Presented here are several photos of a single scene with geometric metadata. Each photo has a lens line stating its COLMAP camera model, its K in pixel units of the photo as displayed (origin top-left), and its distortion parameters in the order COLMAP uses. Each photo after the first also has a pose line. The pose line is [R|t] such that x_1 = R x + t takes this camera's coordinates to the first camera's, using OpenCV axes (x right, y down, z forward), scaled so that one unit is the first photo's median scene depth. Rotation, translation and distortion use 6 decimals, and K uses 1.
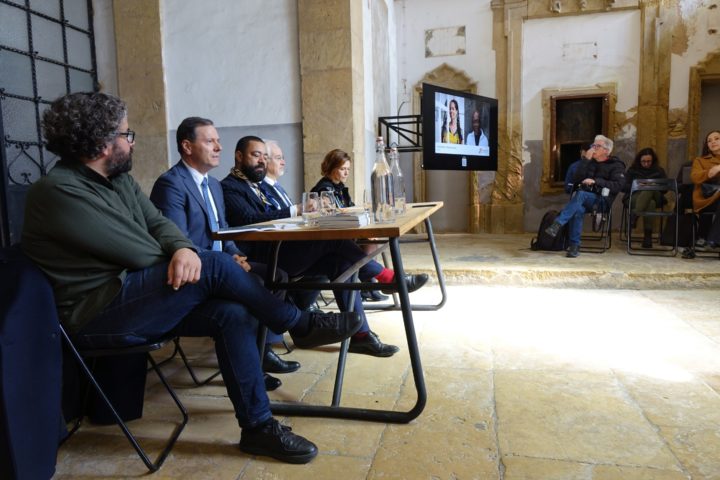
lens RADIAL K [[492.3, 0, 361.3], [0, 492.3, 238.7], [0, 0, 1]] dist [0.001598, -0.008165]
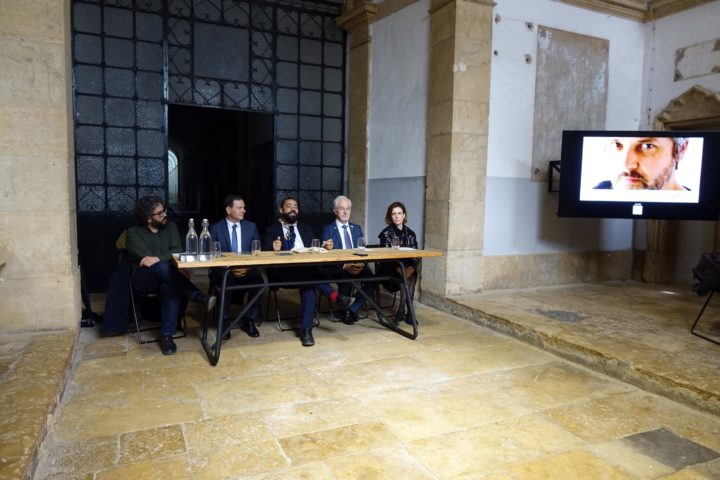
lens RADIAL K [[492.3, 0, 359.8], [0, 492.3, 238.6], [0, 0, 1]] dist [0.001598, -0.008165]
pose [[0.608150, 0.107099, -0.786564, 0.784900], [-0.116483, 0.992171, 0.045034, -0.112166], [0.785230, 0.064234, 0.615864, 0.094592]]
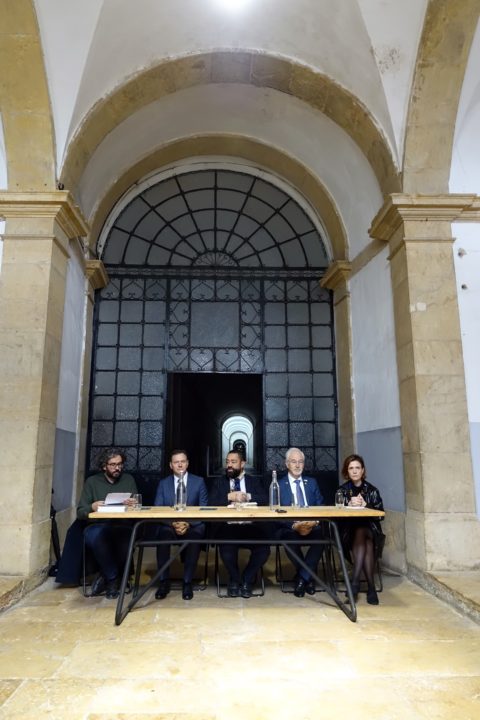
lens RADIAL K [[492.3, 0, 236.5], [0, 492.3, 359.4], [0, 0, 1]] dist [0.001598, -0.008165]
pose [[0.243294, -0.163704, -0.956038, 0.891031], [-0.107052, 0.975101, -0.194211, -0.122418], [0.964027, 0.149596, 0.219711, 0.360362]]
